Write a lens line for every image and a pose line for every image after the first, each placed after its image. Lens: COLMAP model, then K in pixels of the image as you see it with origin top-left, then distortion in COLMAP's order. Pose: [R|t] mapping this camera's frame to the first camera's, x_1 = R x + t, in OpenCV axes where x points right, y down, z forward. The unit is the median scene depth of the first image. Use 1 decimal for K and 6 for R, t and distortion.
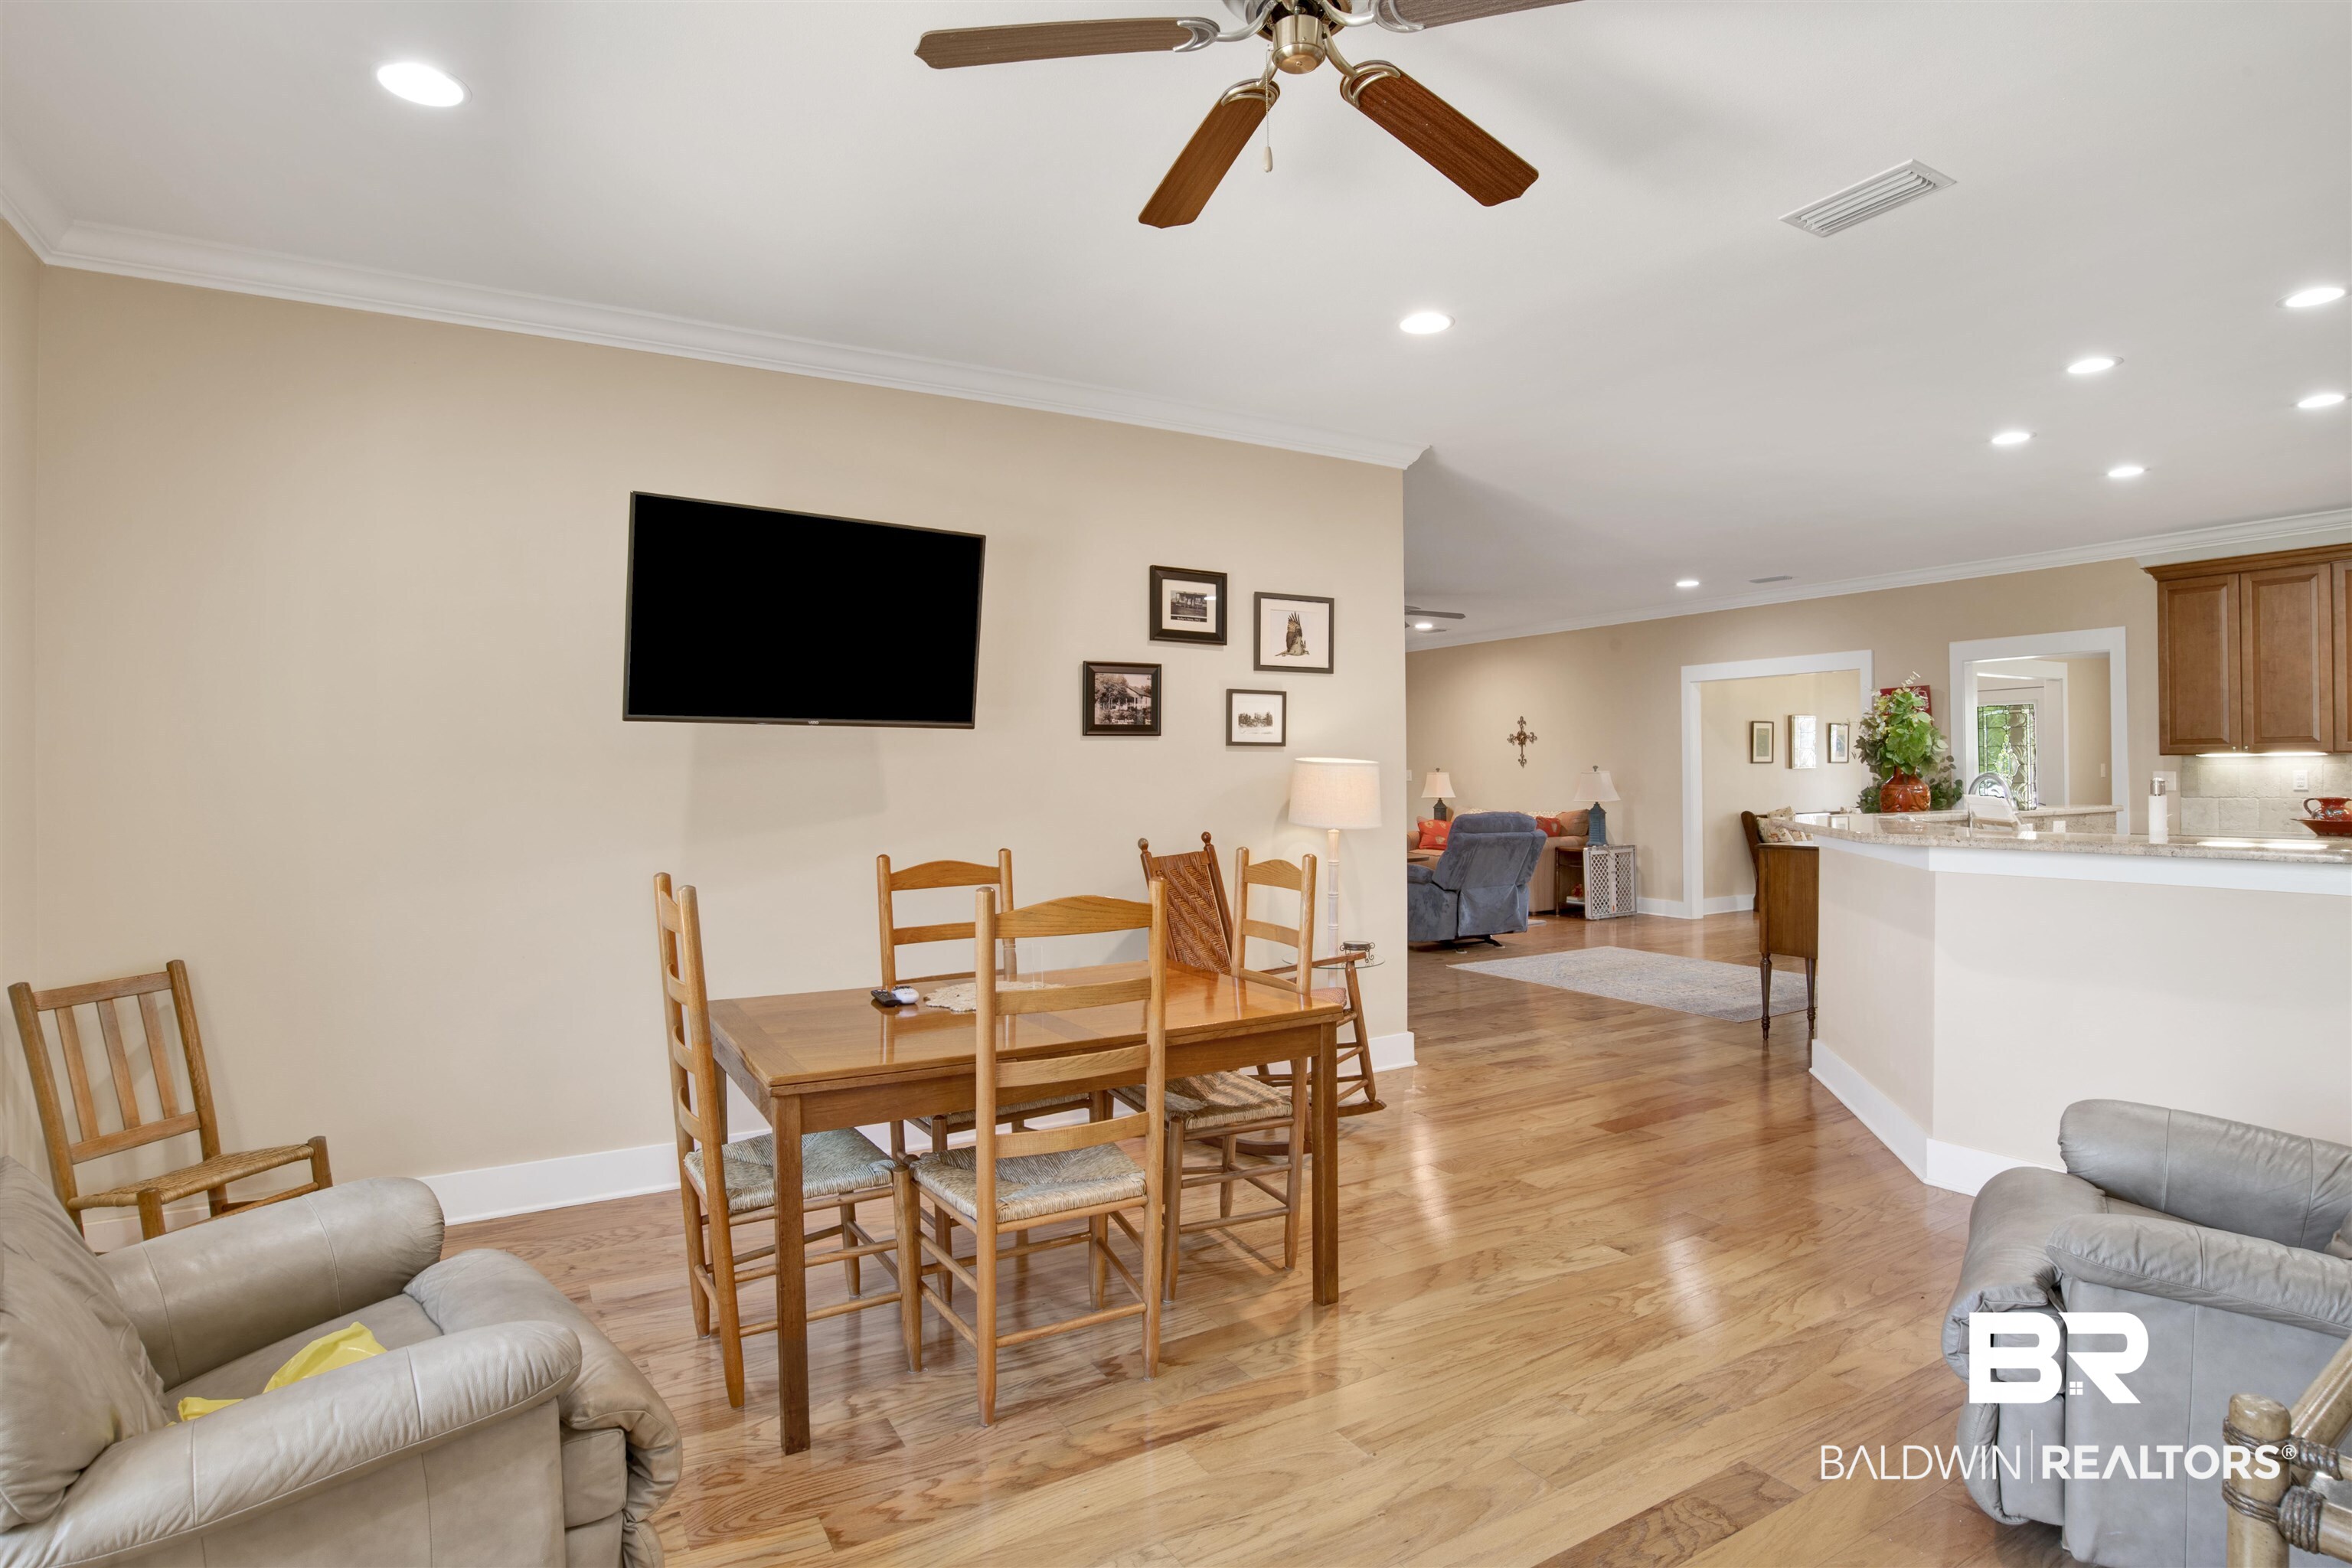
lens RADIAL K [[1240.8, 0, 1171.2], [0, 1240.8, 767.4], [0, 0, 1]] dist [-0.057294, 0.015980]
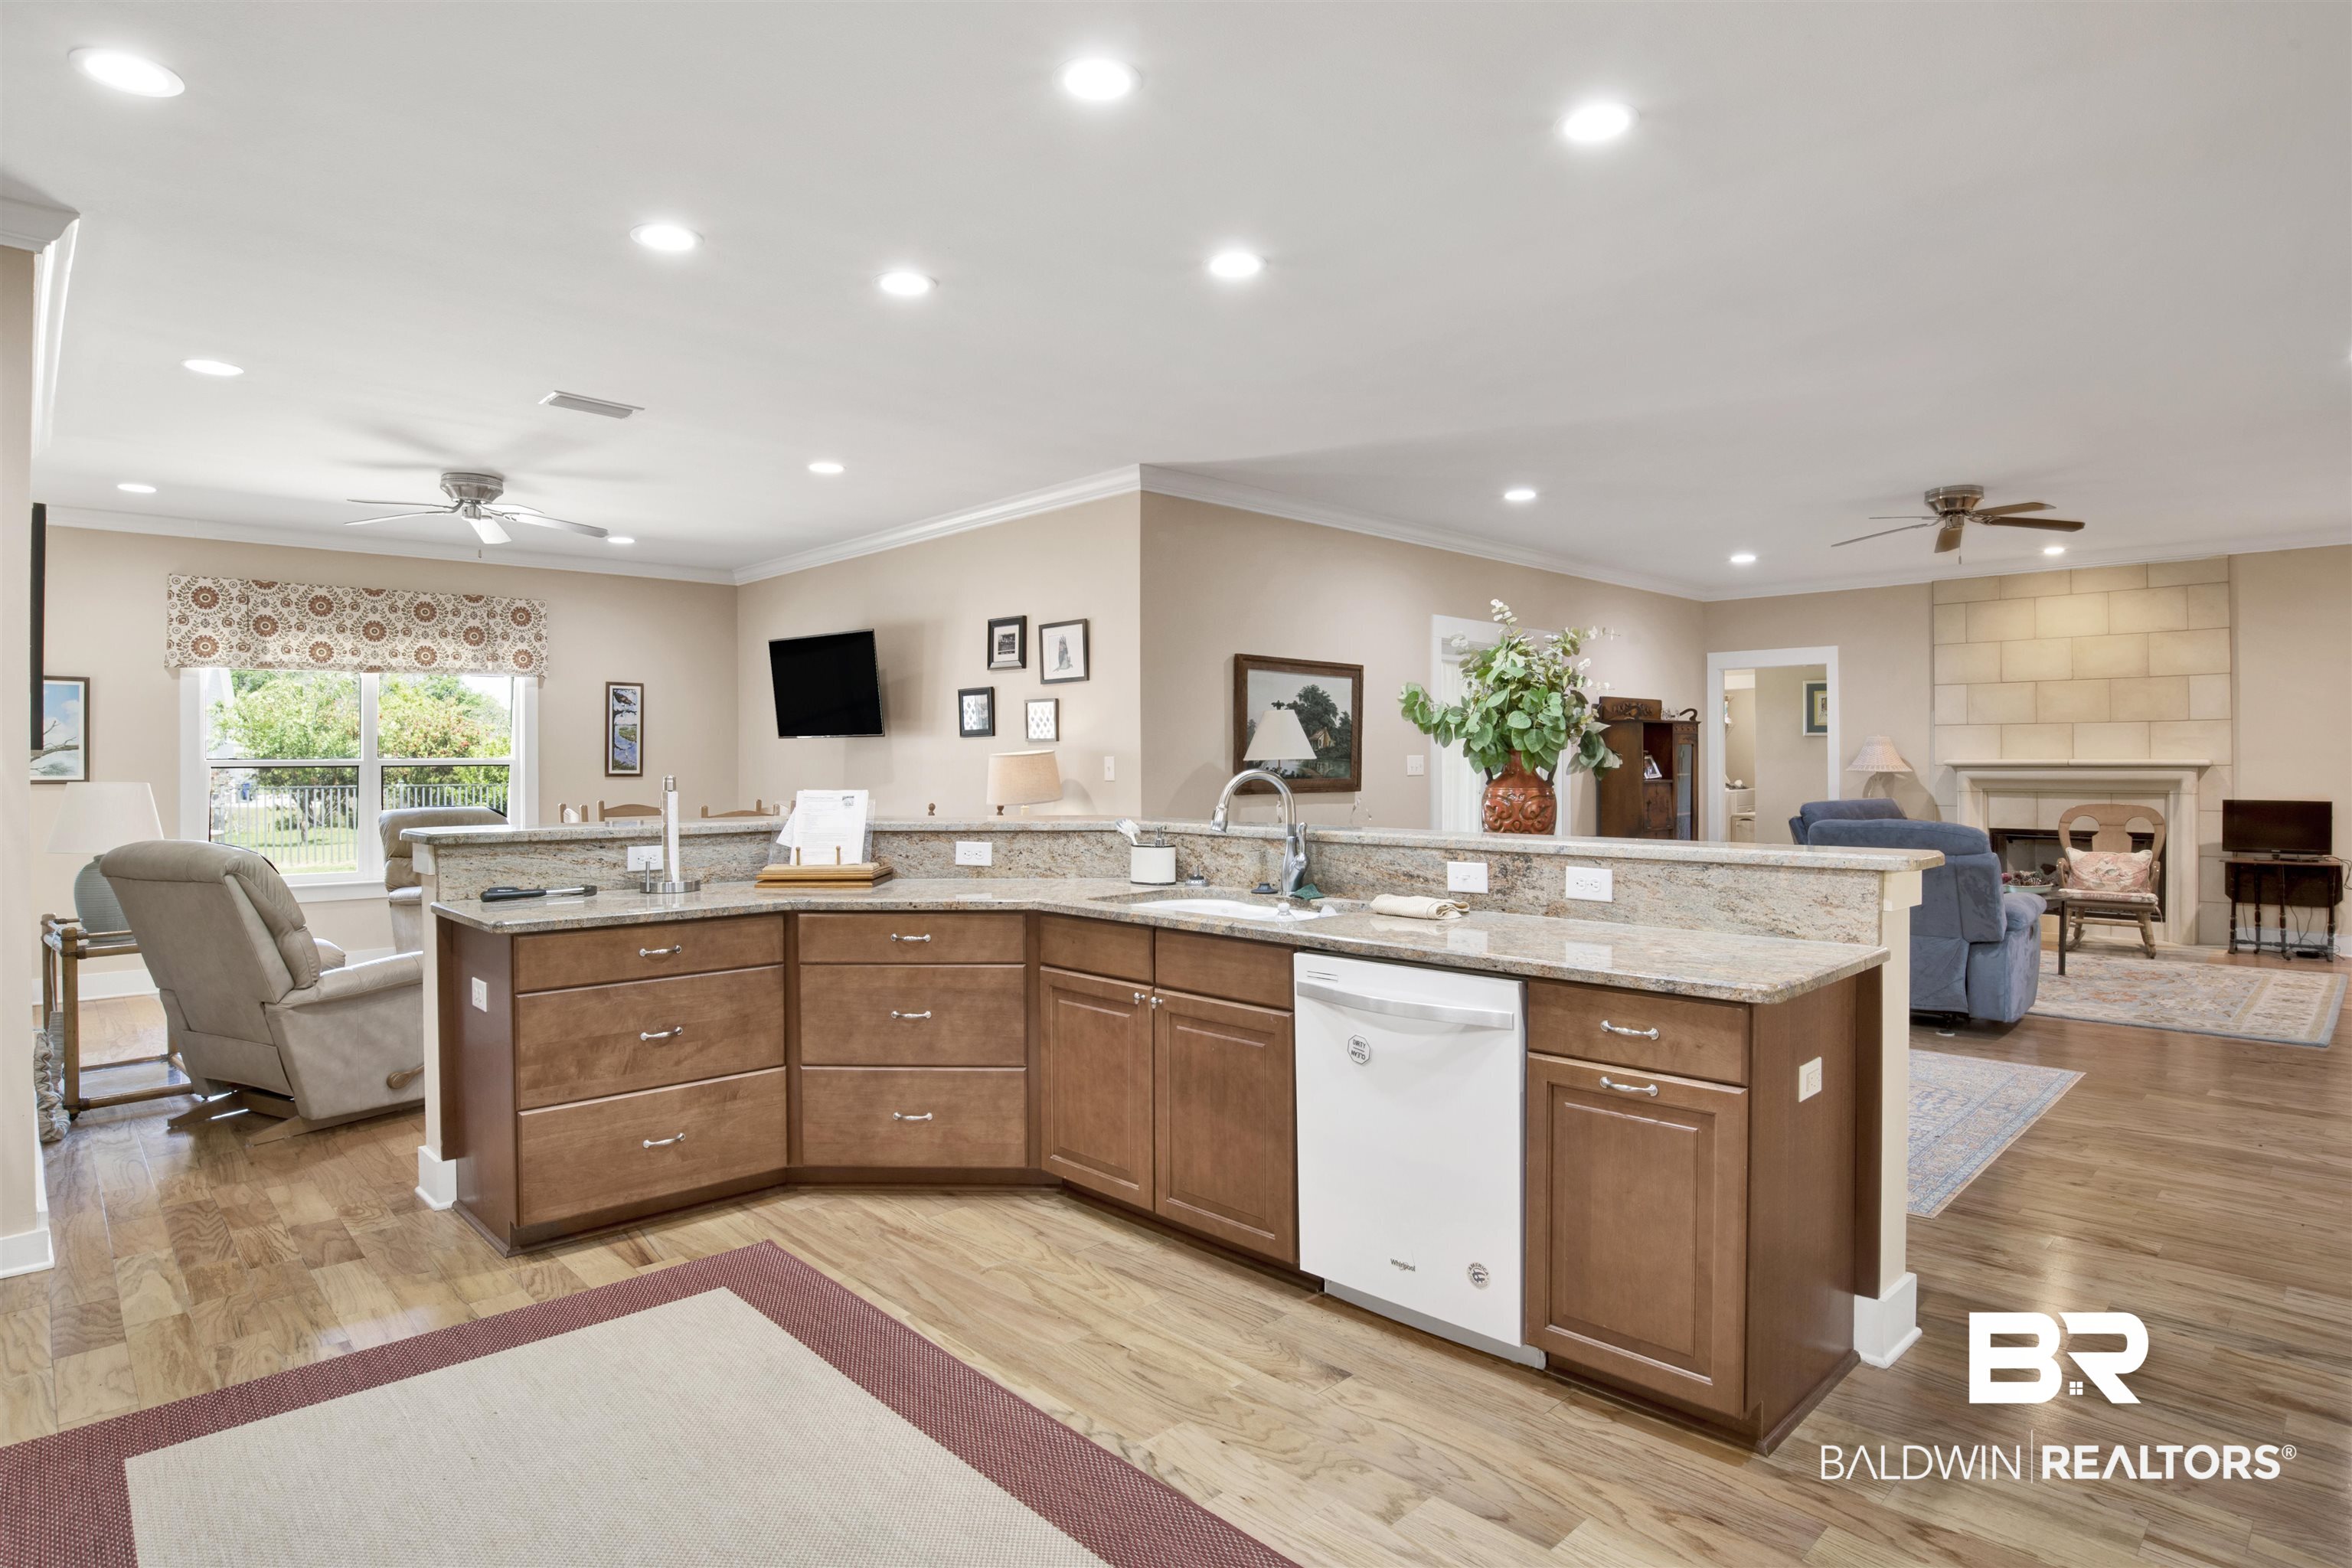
lens RADIAL K [[1240.8, 0, 1197.7], [0, 1240.8, 765.7], [0, 0, 1]] dist [-0.057294, 0.015980]
pose [[0.234110, 0.010967, -0.972148, 0.814468], [0.007615, 0.999885, 0.013114, -0.003867], [0.972180, -0.010473, 0.233999, 0.494371]]
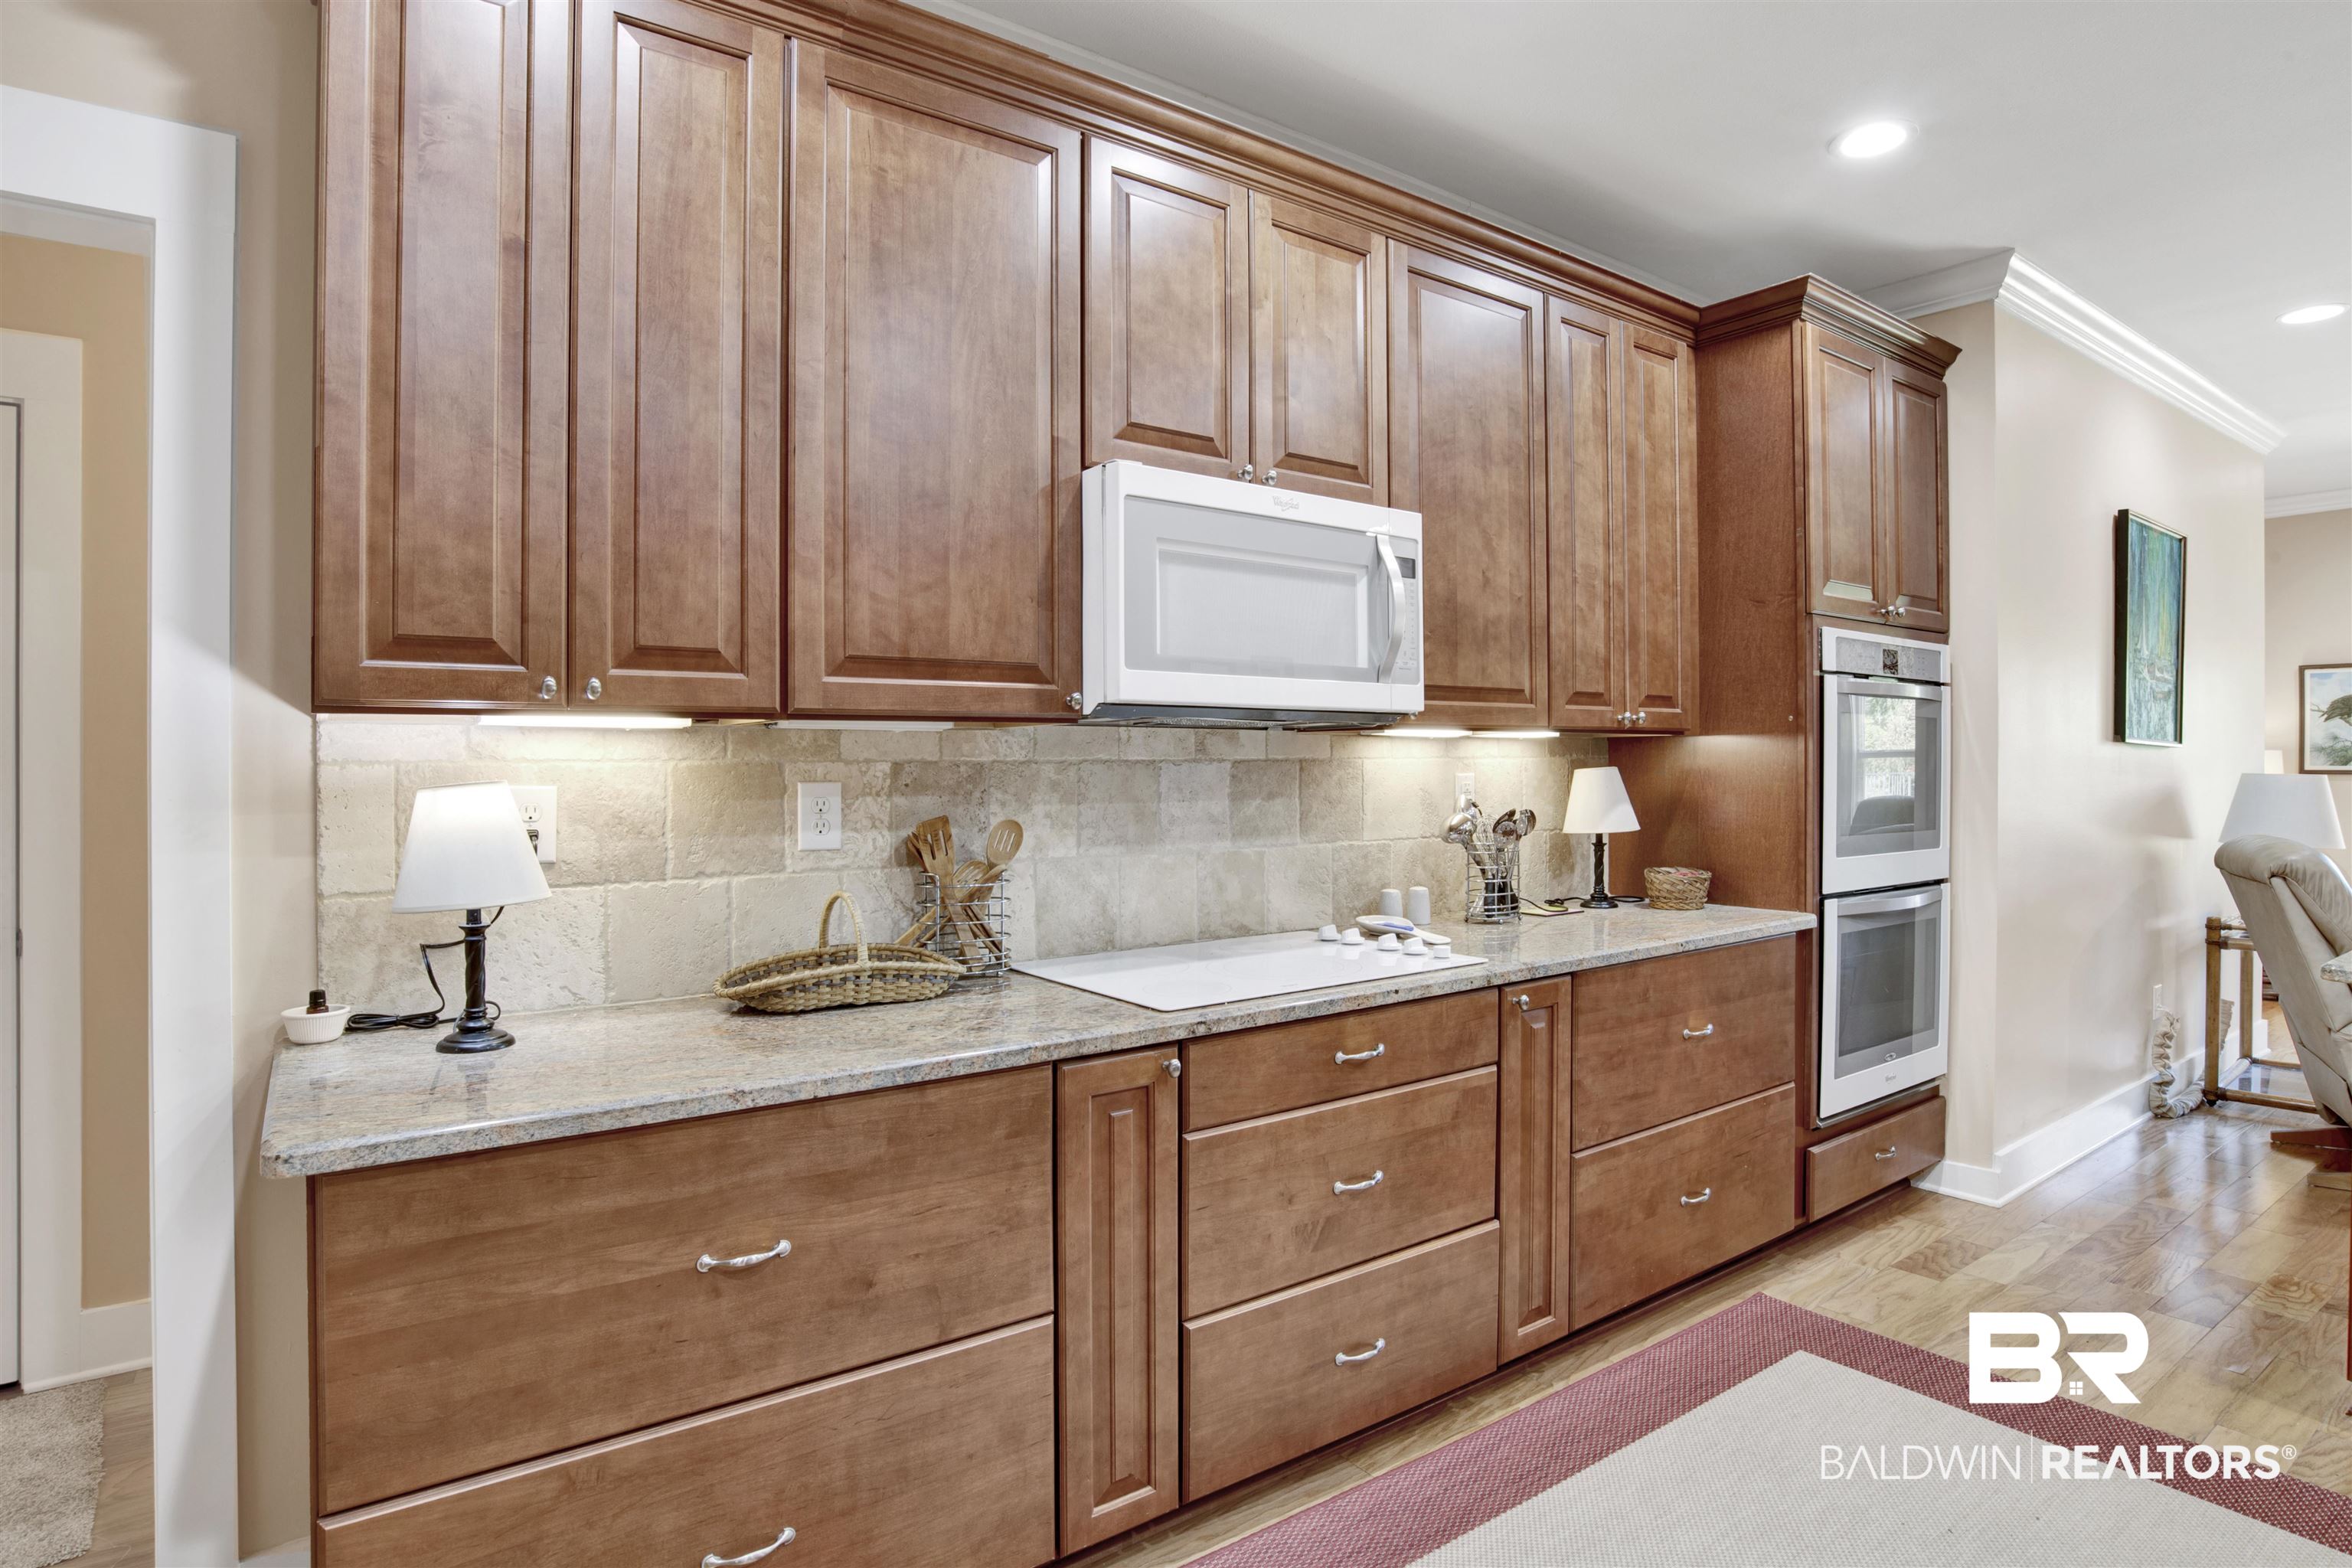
lens RADIAL K [[1240.8, 0, 1180.5], [0, 1240.8, 765.5], [0, 0, 1]] dist [-0.057294, 0.015980]
pose [[-0.995661, 0.013390, -0.092090, 0.700075], [0.013540, 0.999908, -0.001009, -0.002354], [0.092068, -0.002252, -0.995750, 0.614268]]
